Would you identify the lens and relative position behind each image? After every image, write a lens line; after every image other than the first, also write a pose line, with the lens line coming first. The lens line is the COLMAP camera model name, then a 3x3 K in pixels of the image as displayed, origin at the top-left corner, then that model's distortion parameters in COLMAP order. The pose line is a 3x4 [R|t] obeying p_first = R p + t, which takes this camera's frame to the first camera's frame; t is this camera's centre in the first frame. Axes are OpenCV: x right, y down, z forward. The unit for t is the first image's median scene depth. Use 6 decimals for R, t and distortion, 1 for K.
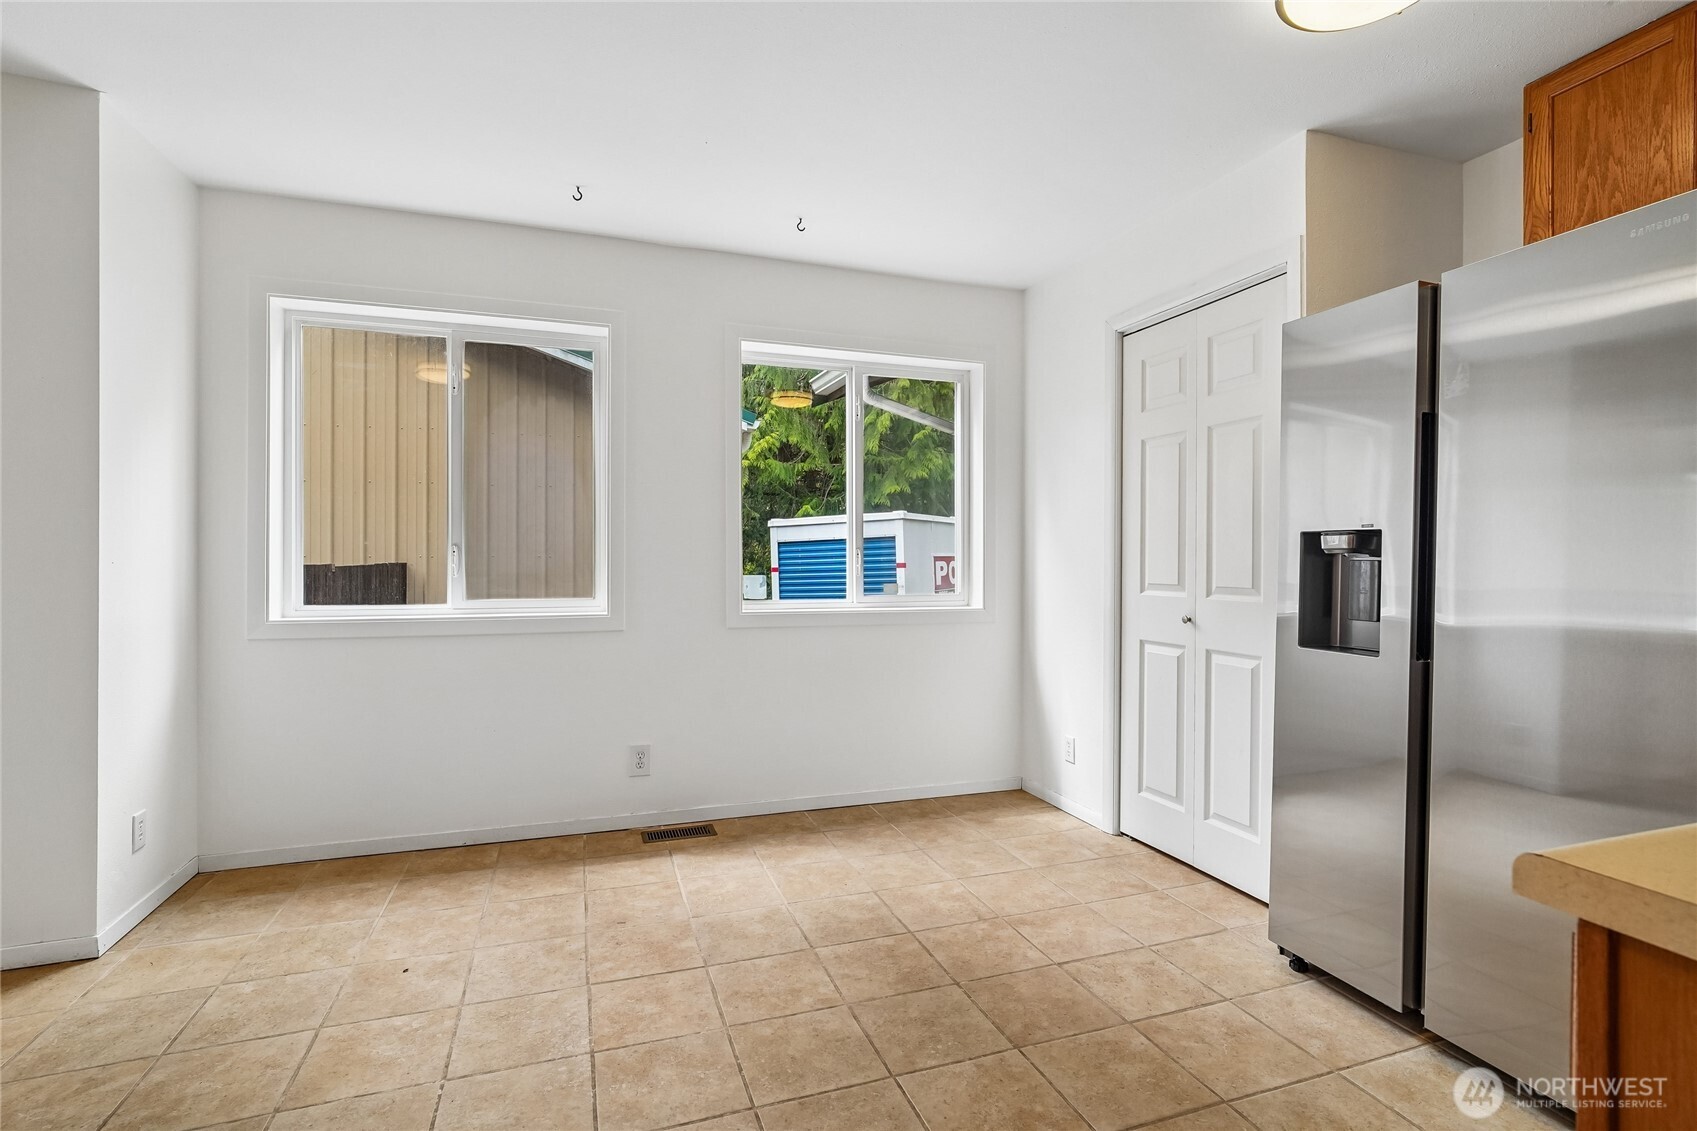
lens RADIAL K [[809.4, 0, 851.3], [0, 809.4, 560.8], [0, 0, 1]] dist [-0.008579, 0.002375]
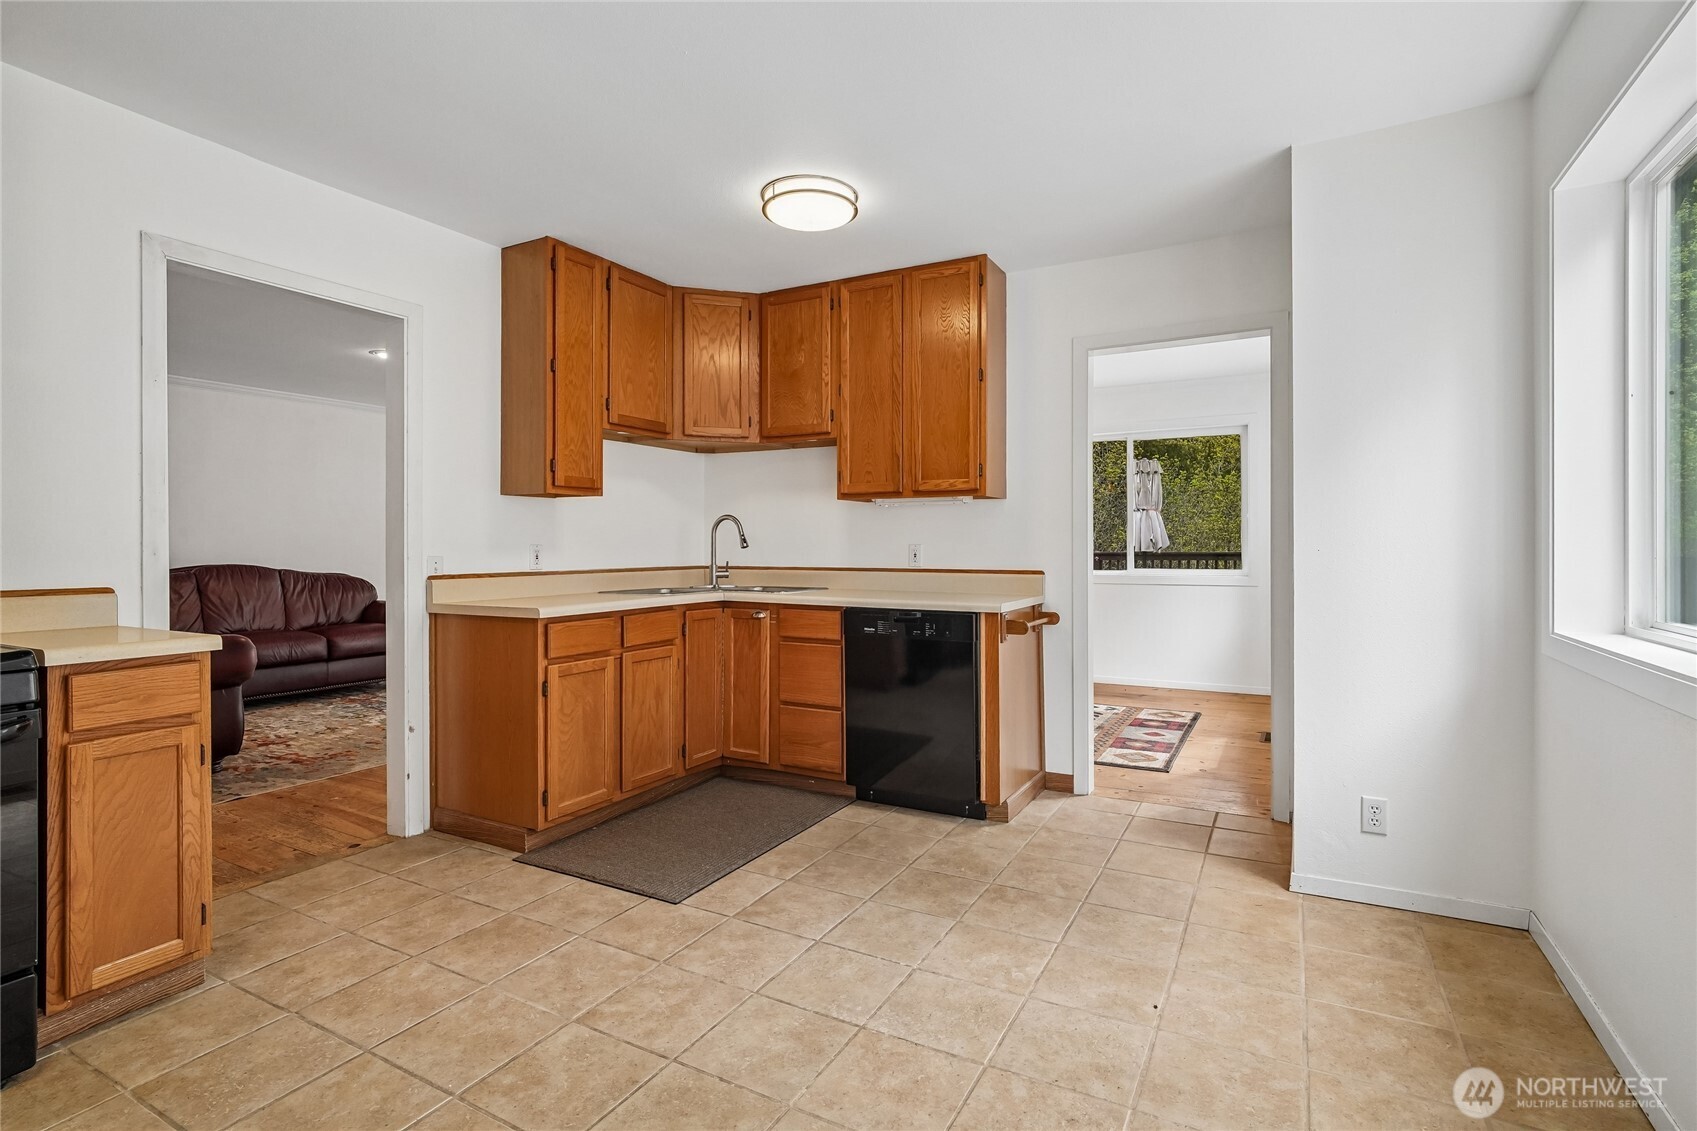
lens RADIAL K [[809.4, 0, 842.5], [0, 809.4, 554.6], [0, 0, 1]] dist [-0.008579, 0.002375]
pose [[-0.744666, 0.007922, -0.667391, 0.339281], [-0.001863, 0.999901, 0.013948, -0.003782], [0.667435, 0.011630, -0.744577, 1.568582]]
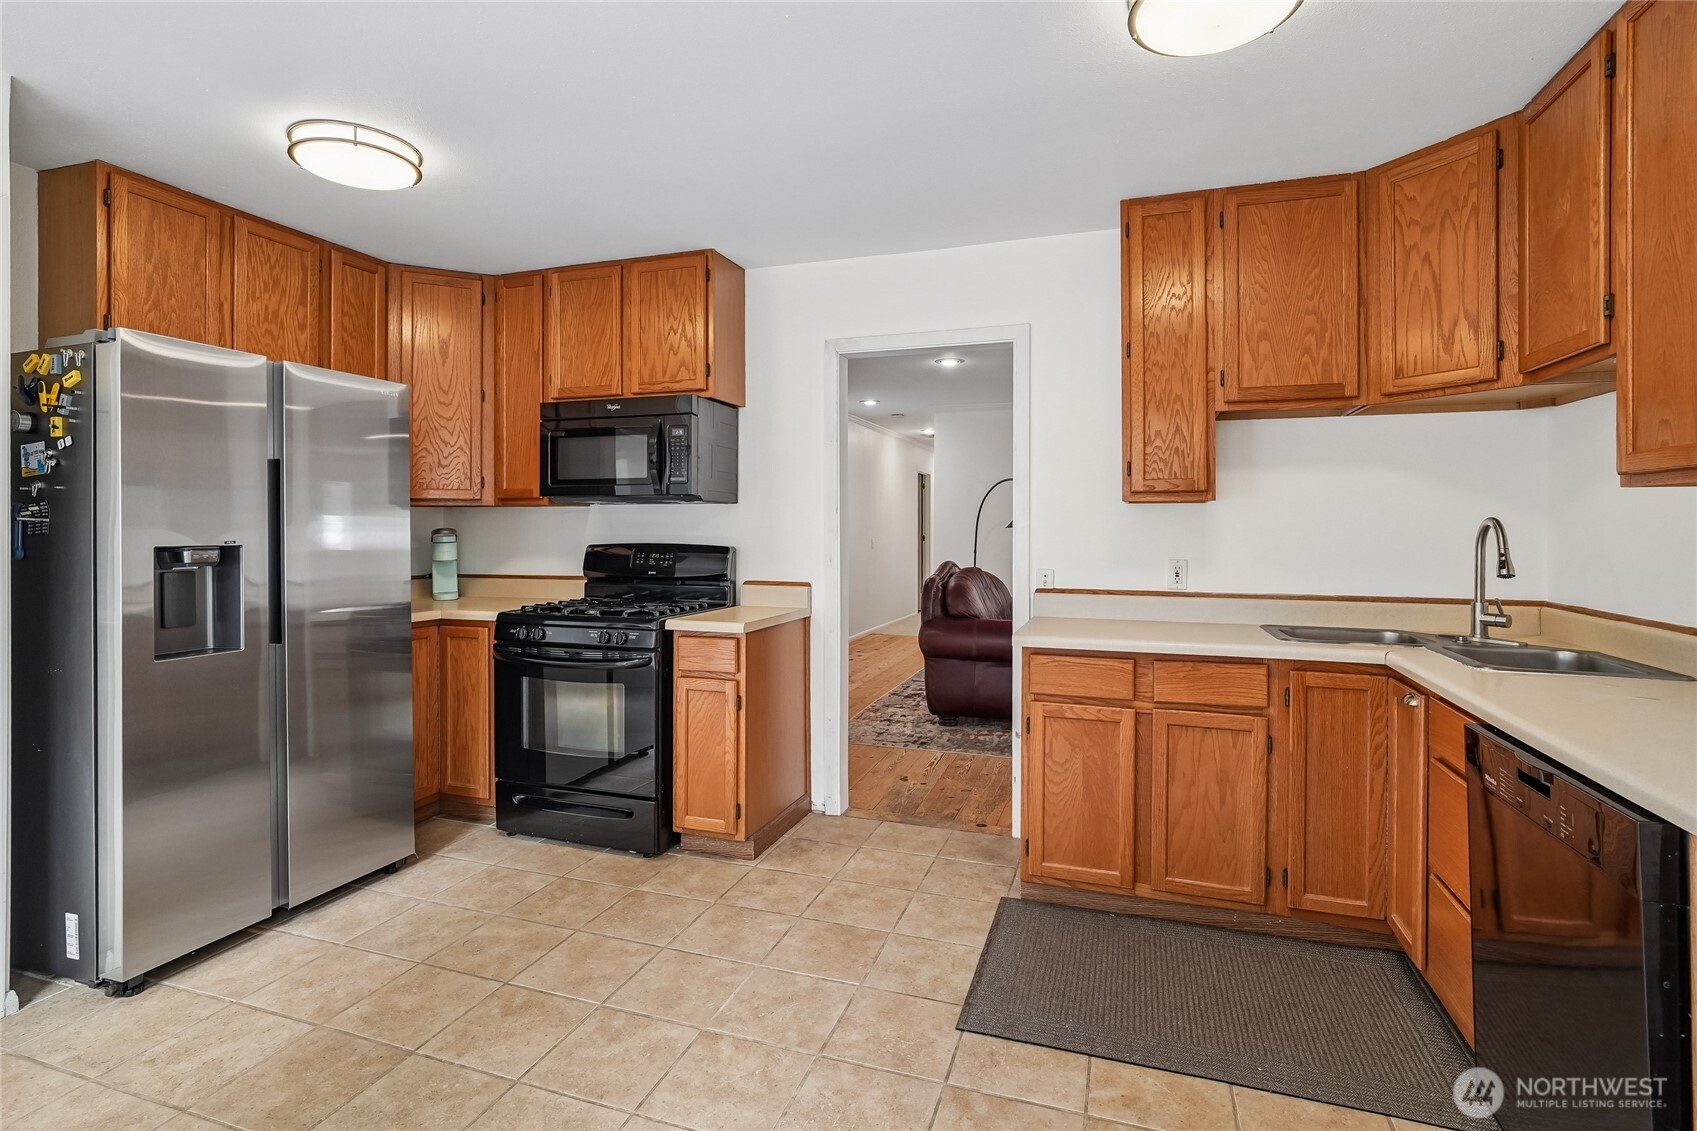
lens RADIAL K [[809.4, 0, 865.4], [0, 809.4, 529.8], [0, 0, 1]] dist [-0.008579, 0.002375]
pose [[-0.795318, -0.005829, 0.606164, -0.798045], [0.000640, 0.999945, 0.010456, -0.070432], [-0.606192, 0.008704, -0.795271, 1.328932]]
